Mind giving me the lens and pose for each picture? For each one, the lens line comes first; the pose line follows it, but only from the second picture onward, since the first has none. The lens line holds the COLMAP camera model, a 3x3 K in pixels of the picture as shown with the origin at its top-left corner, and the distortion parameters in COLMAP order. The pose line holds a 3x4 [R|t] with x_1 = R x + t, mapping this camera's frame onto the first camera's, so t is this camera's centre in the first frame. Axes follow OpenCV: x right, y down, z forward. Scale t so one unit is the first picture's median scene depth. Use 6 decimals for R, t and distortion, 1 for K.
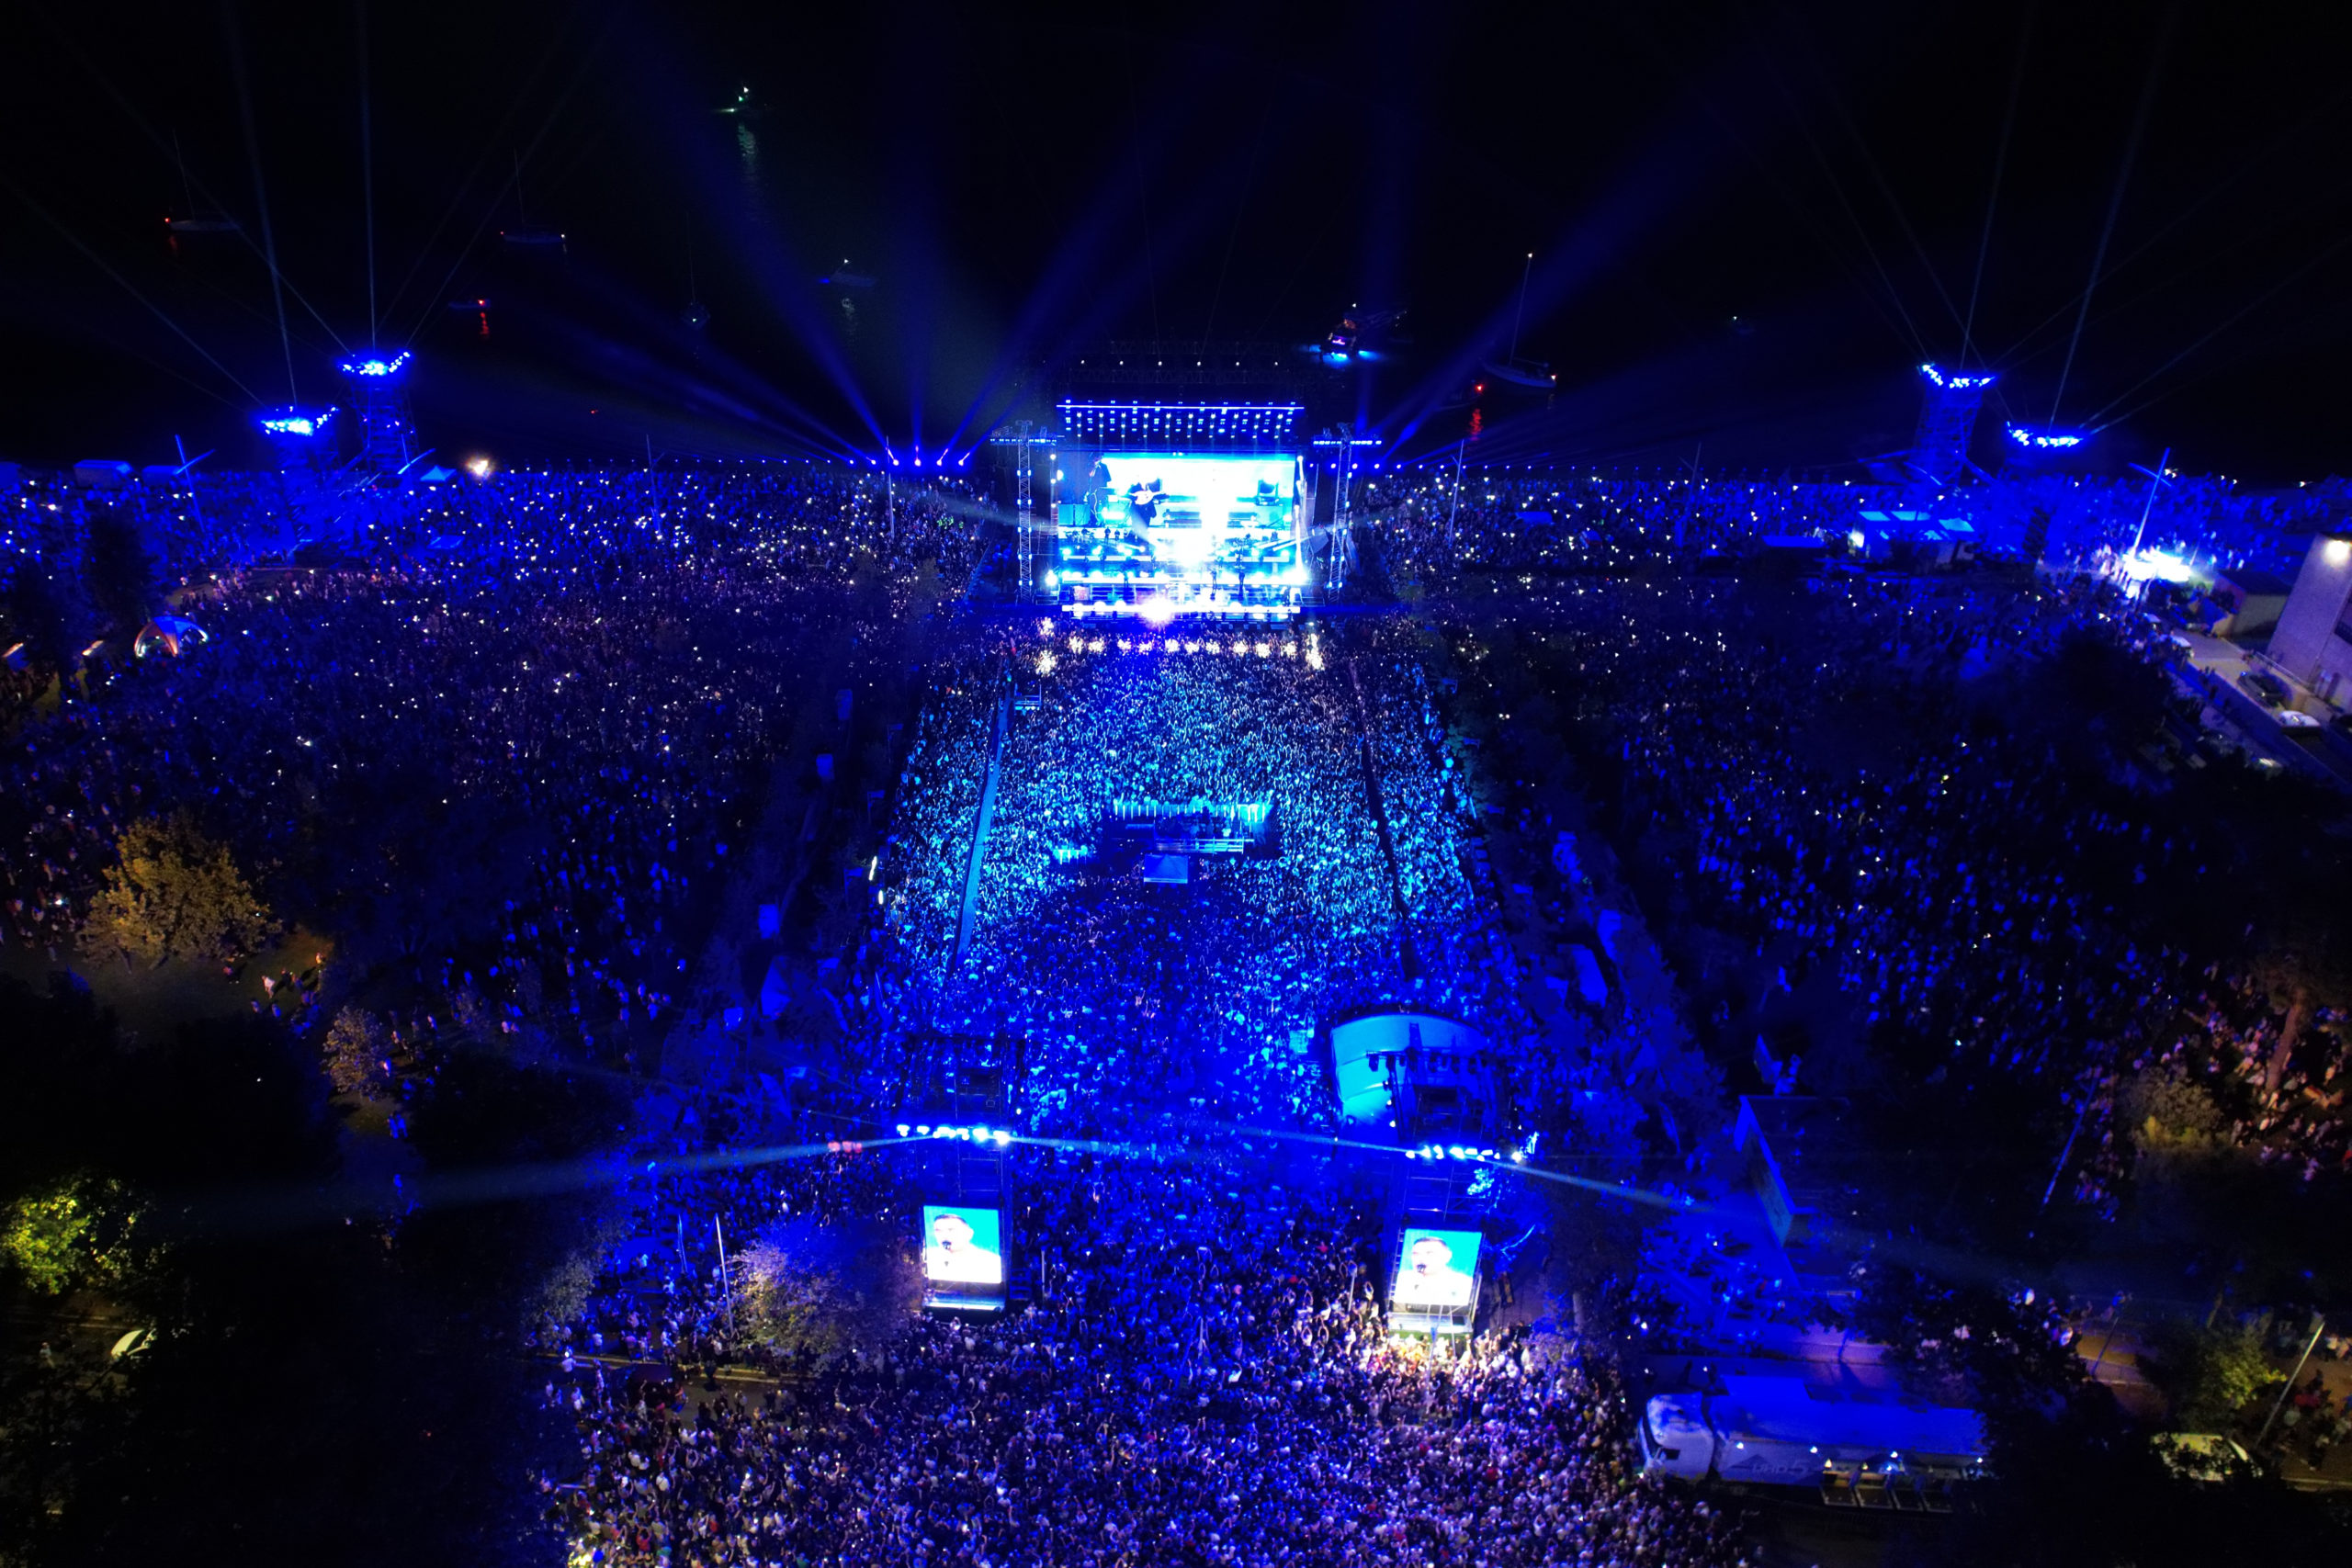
lens RADIAL K [[1644.3, 0, 1096.9], [0, 1644.3, 780.8], [0, 0, 1]] dist [-0.040392, 0.004426]
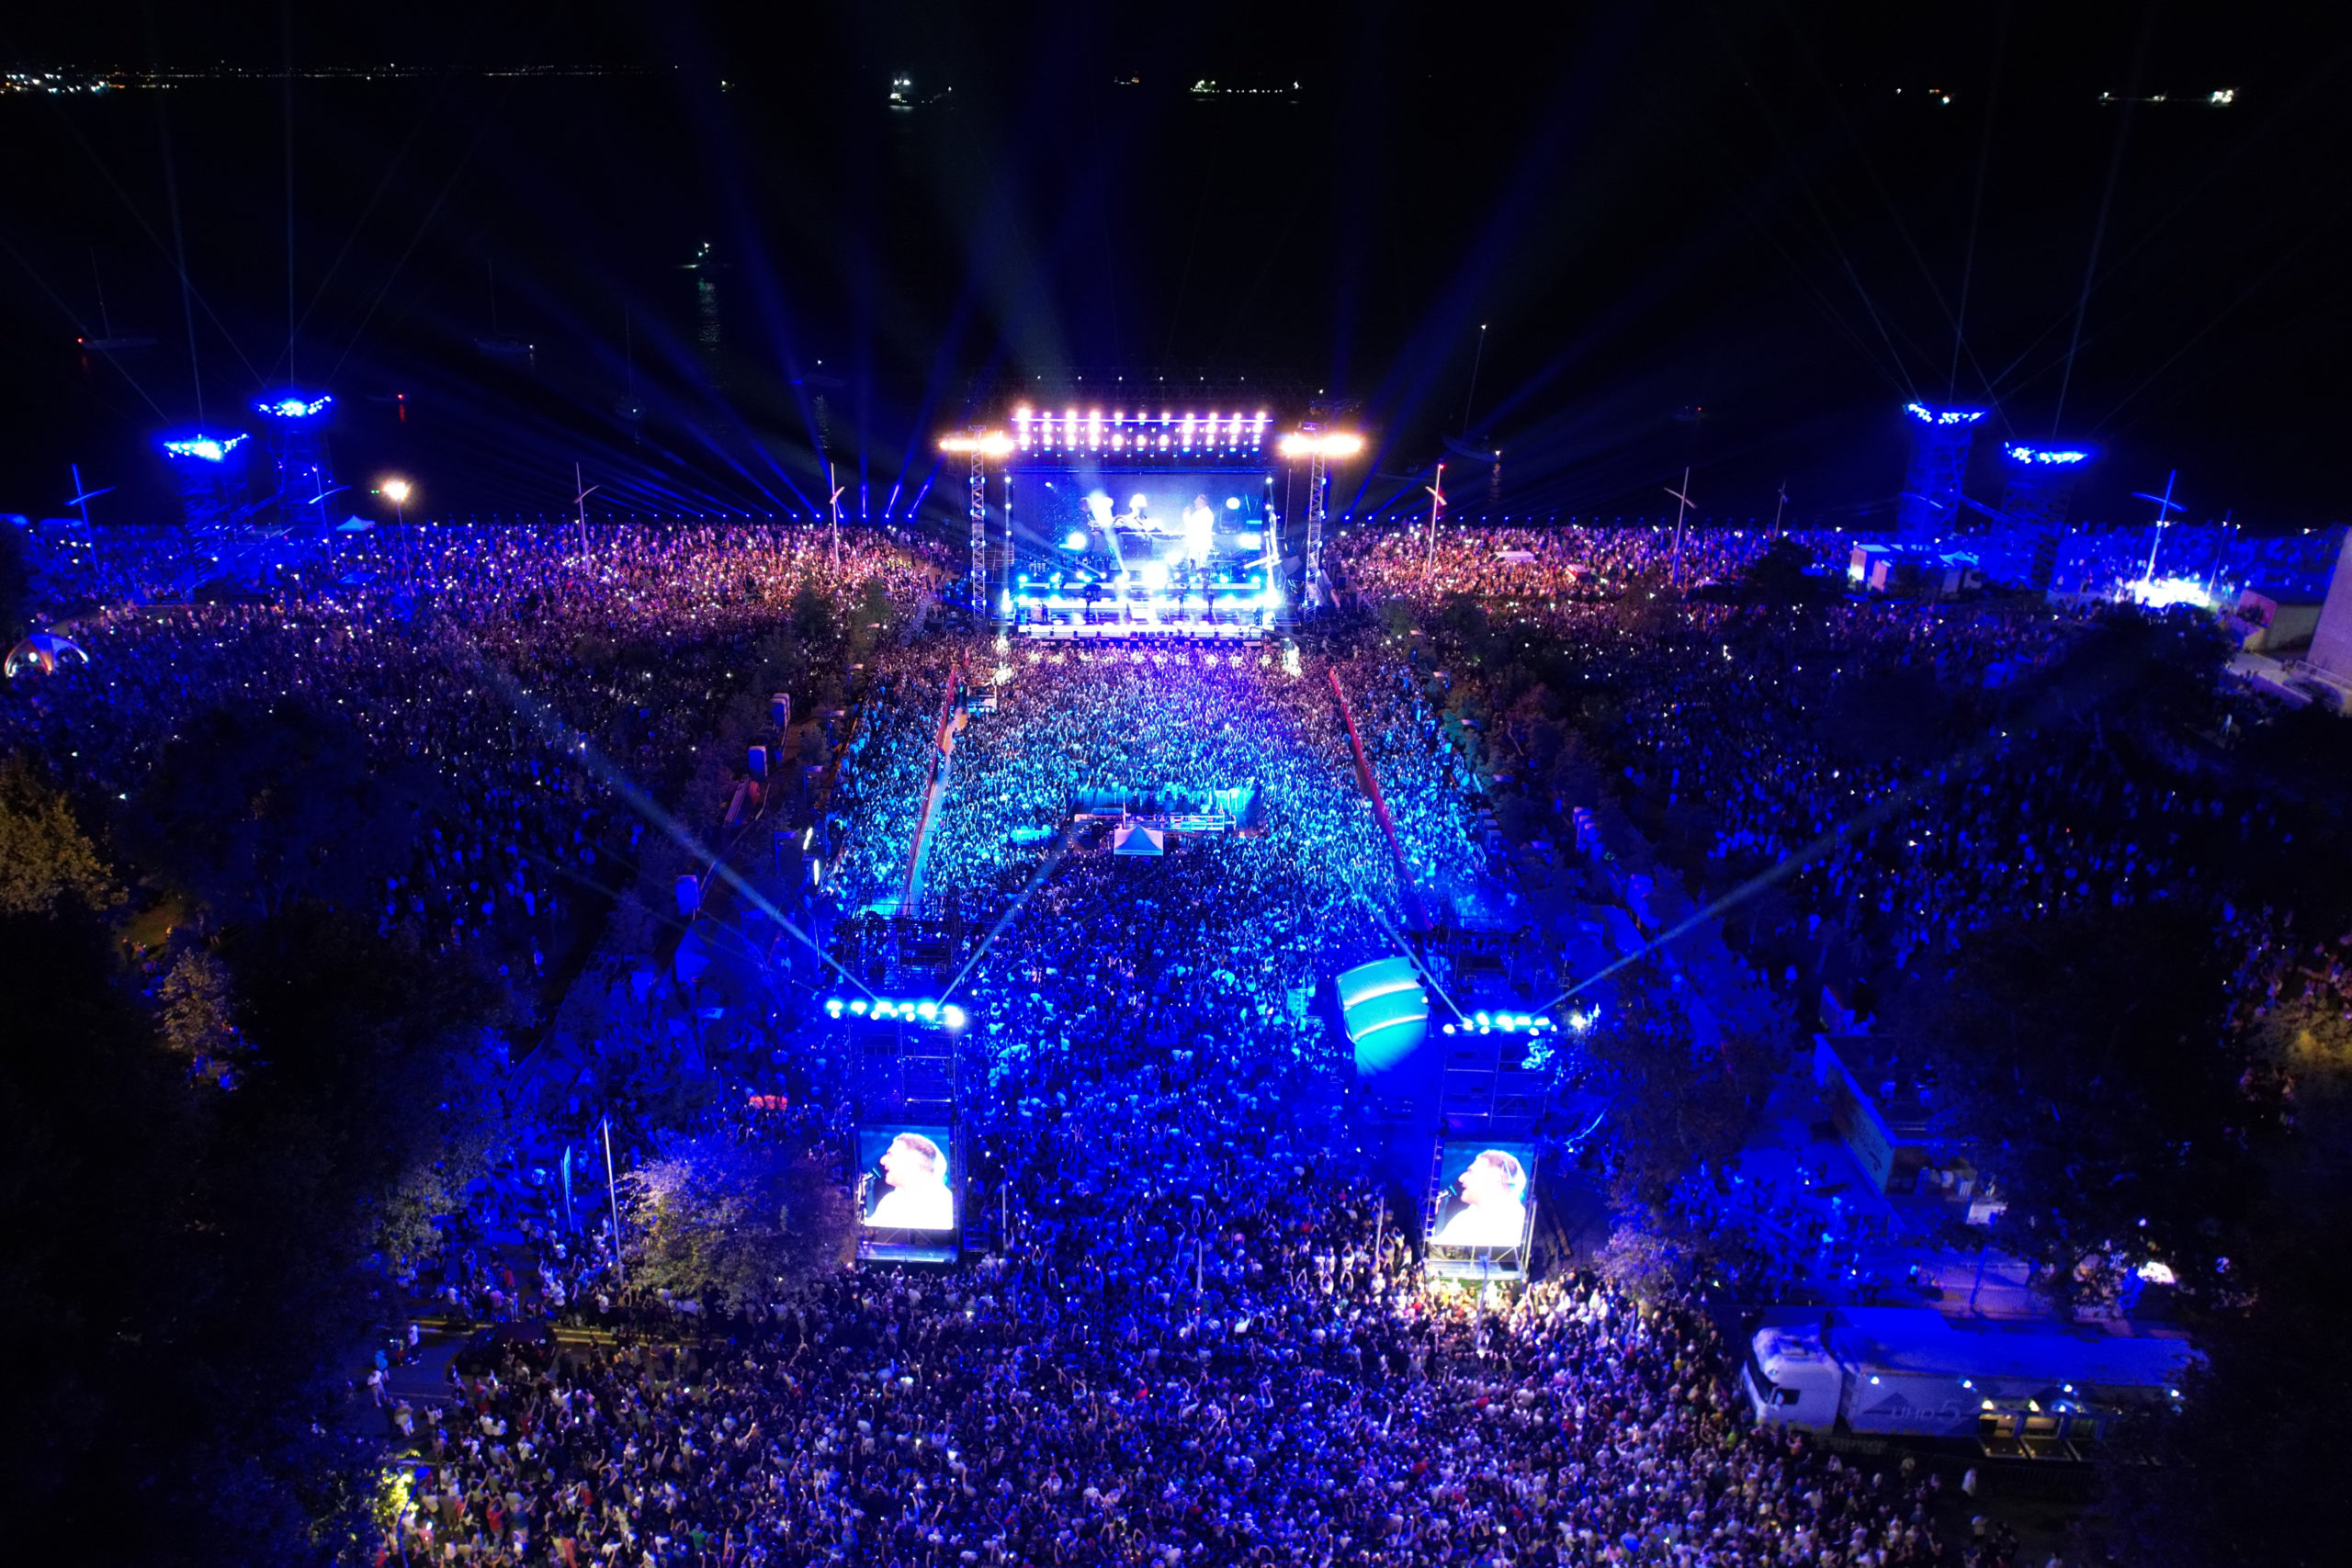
lens RADIAL K [[1669.1, 0, 1076.6], [0, 1669.1, 777.4], [0, 0, 1]] dist [-0.045499, 0.022885]
pose [[0.999834, -0.007697, 0.016516, -0.008523], [0.009782, 0.991451, -0.130113, 0.190115], [-0.015373, 0.130253, 0.991362, 0.141414]]
